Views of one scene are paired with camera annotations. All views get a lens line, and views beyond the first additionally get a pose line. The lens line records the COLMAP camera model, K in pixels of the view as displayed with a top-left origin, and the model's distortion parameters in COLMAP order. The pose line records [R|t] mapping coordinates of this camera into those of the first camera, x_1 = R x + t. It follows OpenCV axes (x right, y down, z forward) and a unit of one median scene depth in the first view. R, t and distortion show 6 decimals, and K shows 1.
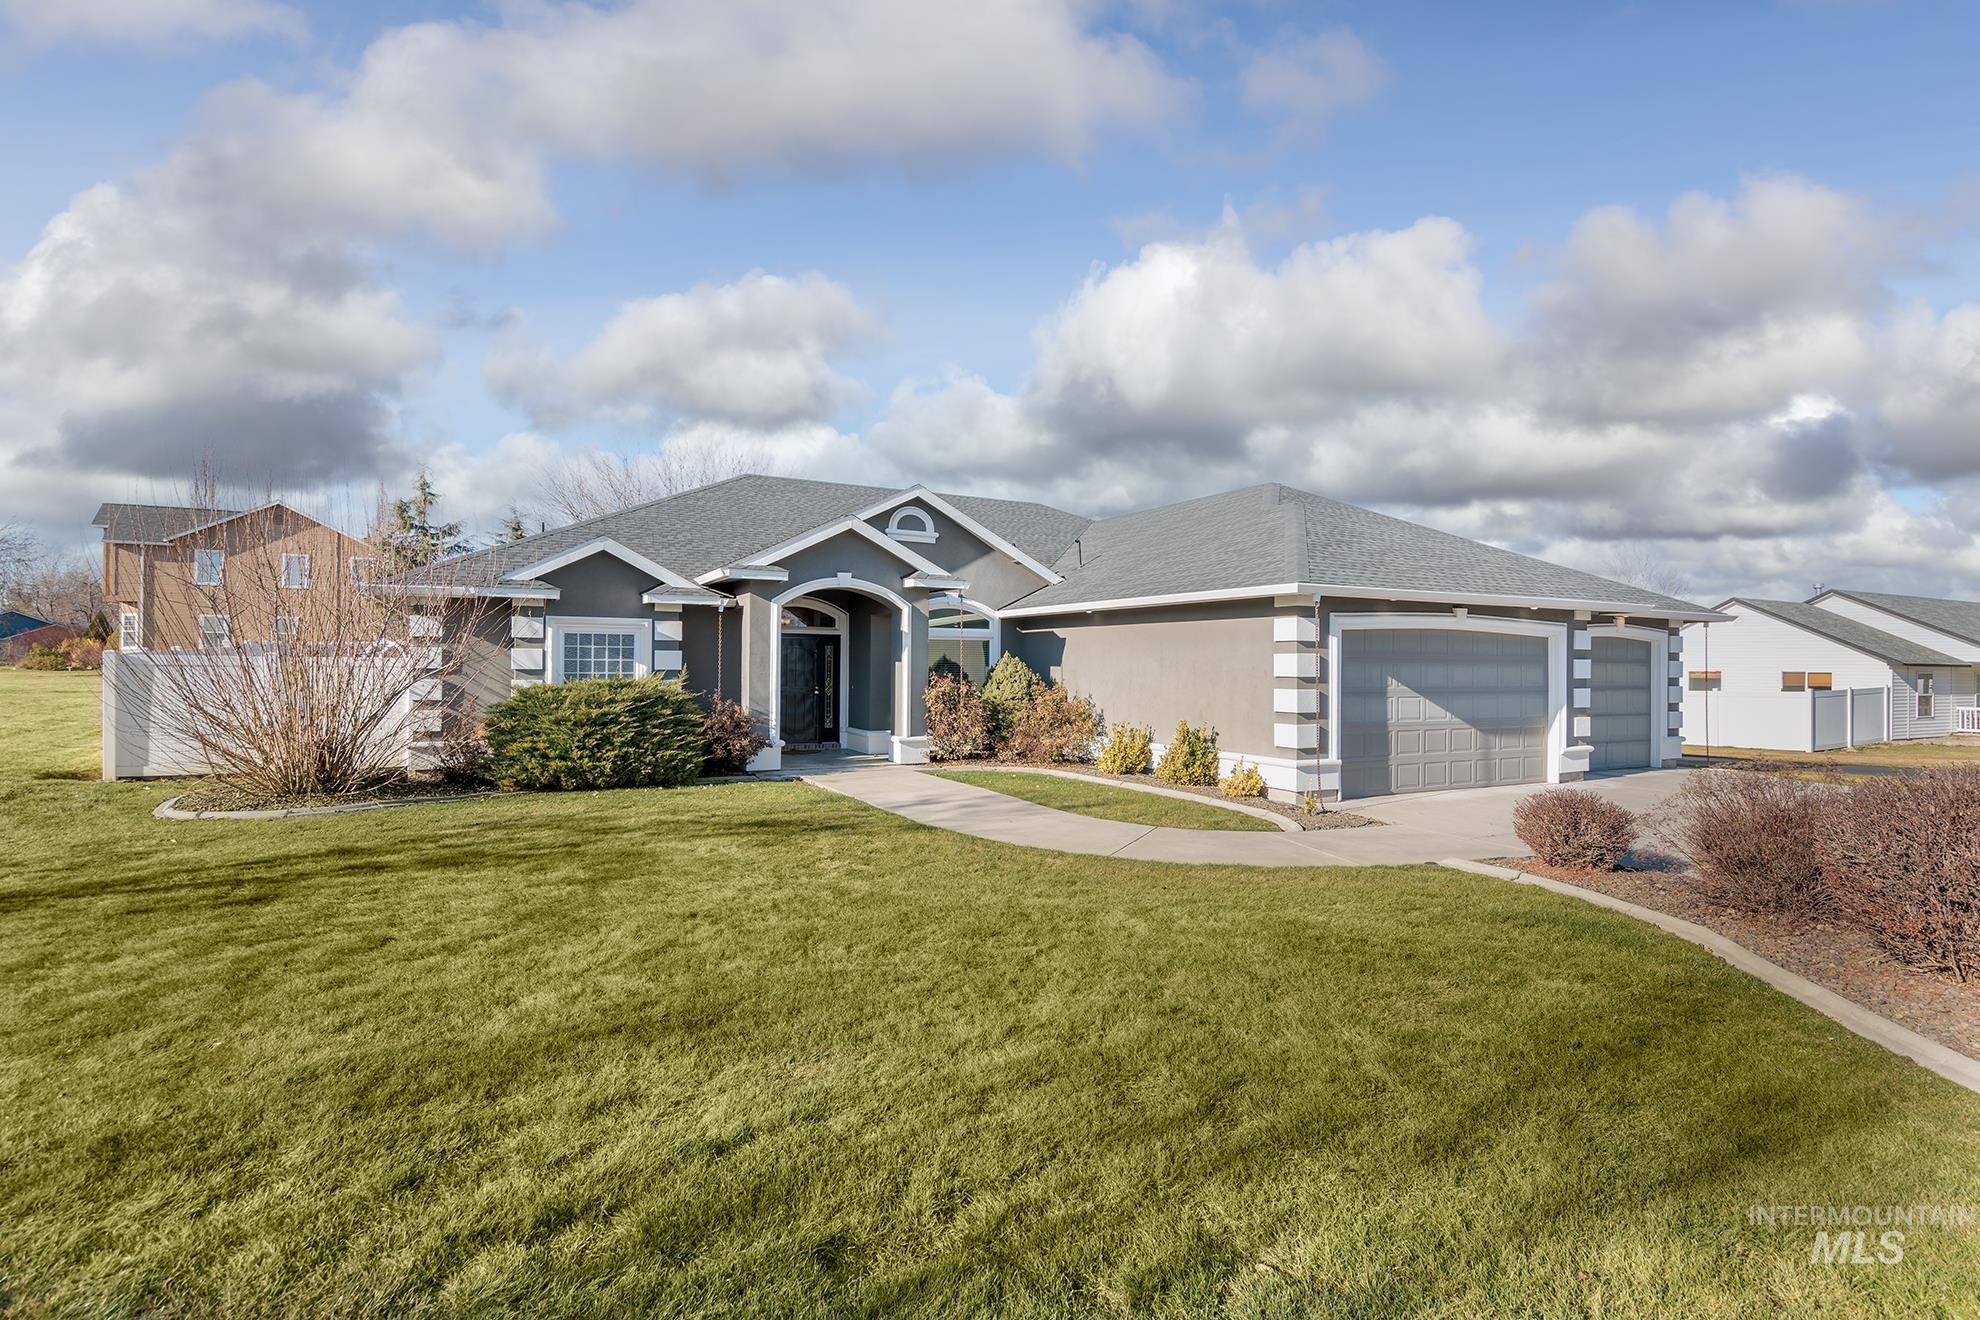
lens RADIAL K [[993.2, 0, 998.0], [0, 993.2, 662.1], [0, 0, 1]] dist [0.005891, 0.000186]
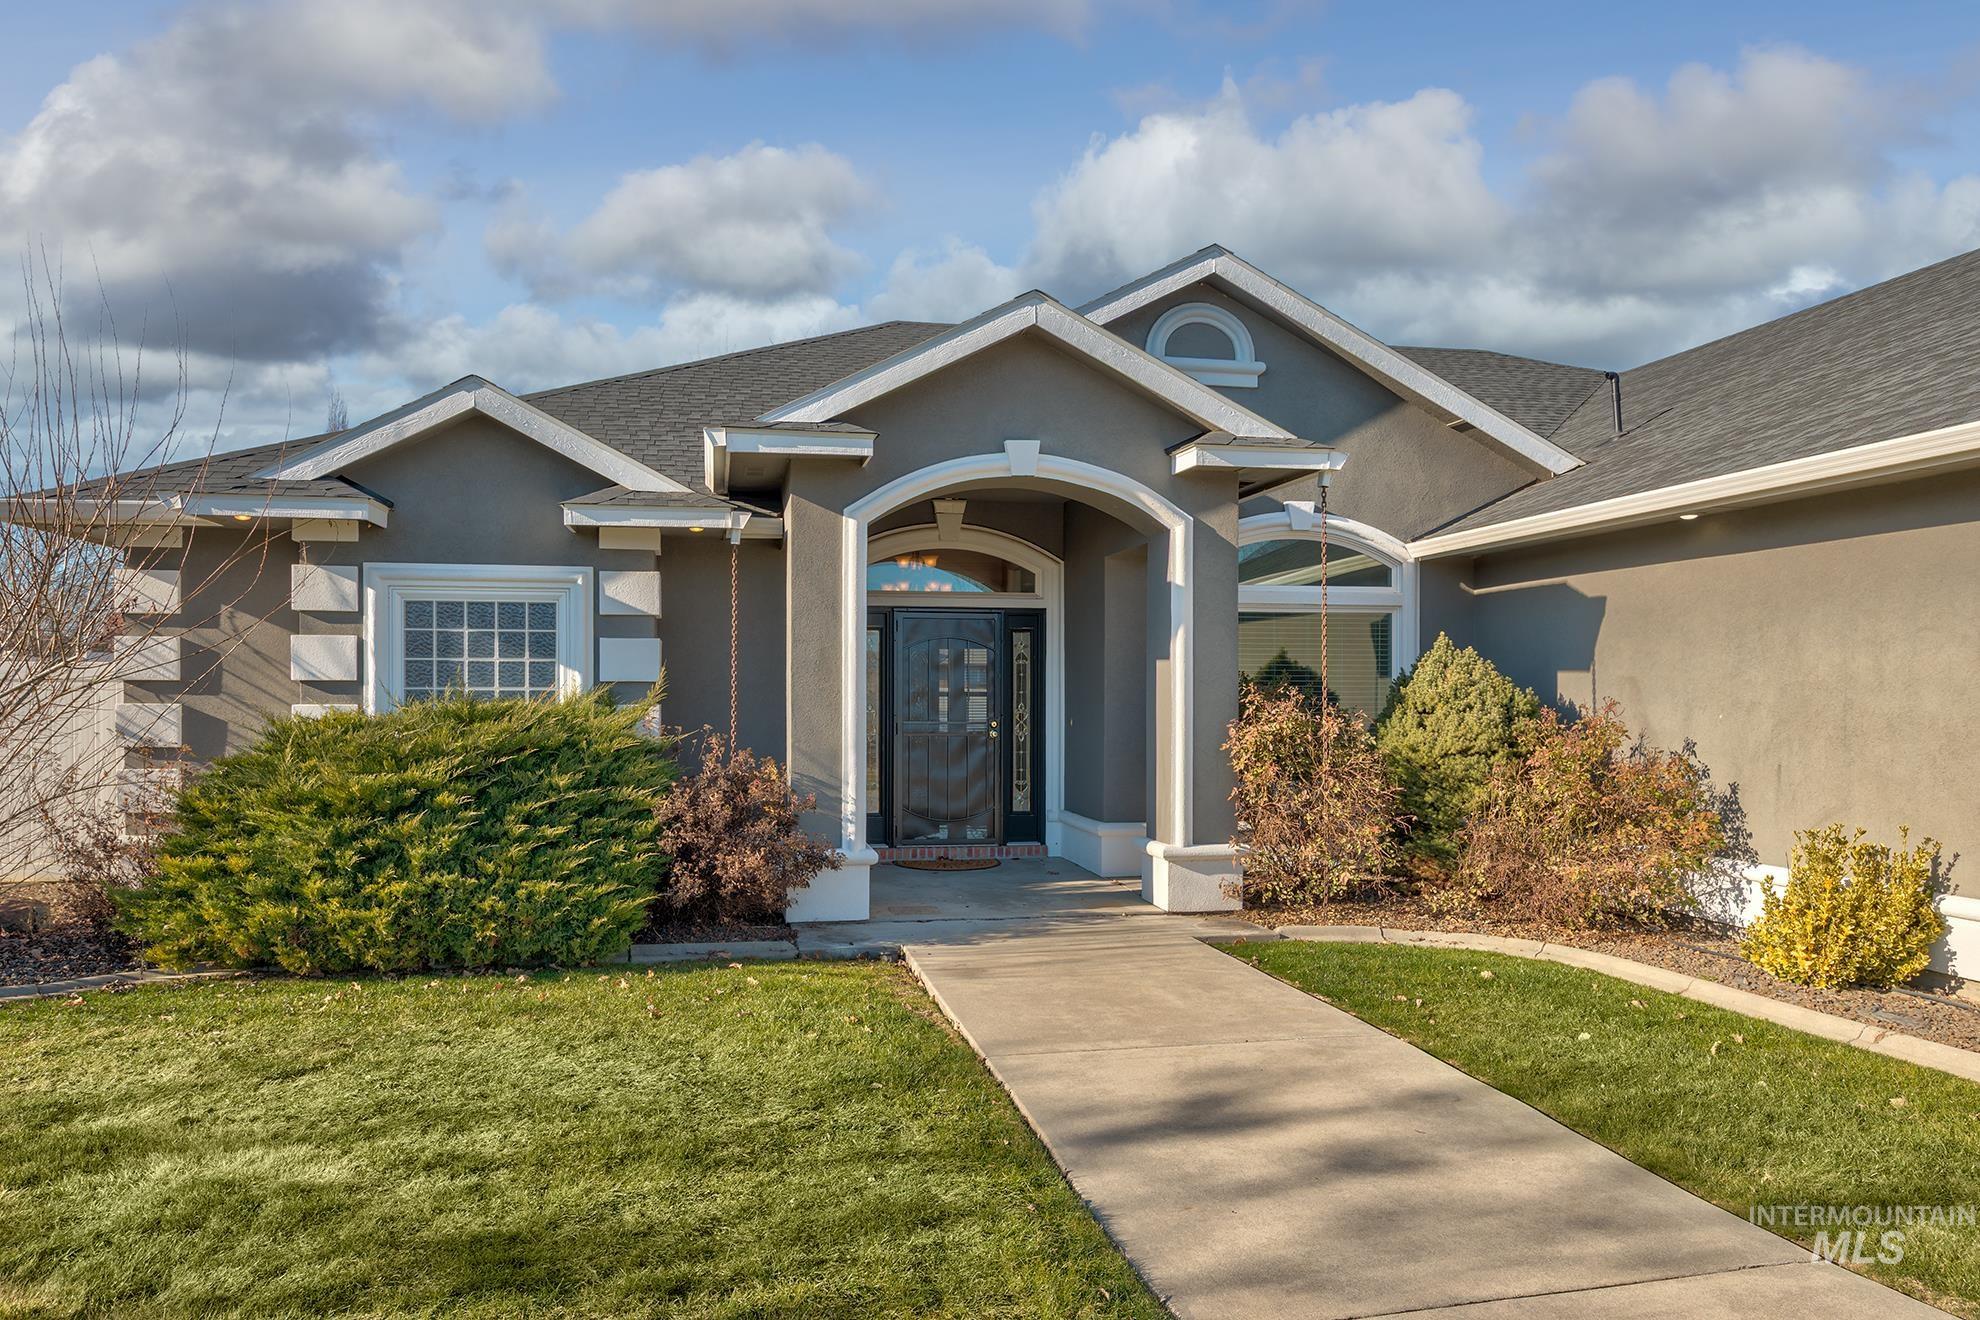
lens RADIAL K [[1328.1, 0, 903.8], [0, 1328.1, 695.6], [0, 0, 1]] dist [0.016025, -0.000228]
pose [[0.943651, -0.005350, -0.330899, -0.021146], [0.006106, 0.999981, 0.001243, 0.013973], [0.330886, -0.003193, 0.943665, 0.477076]]
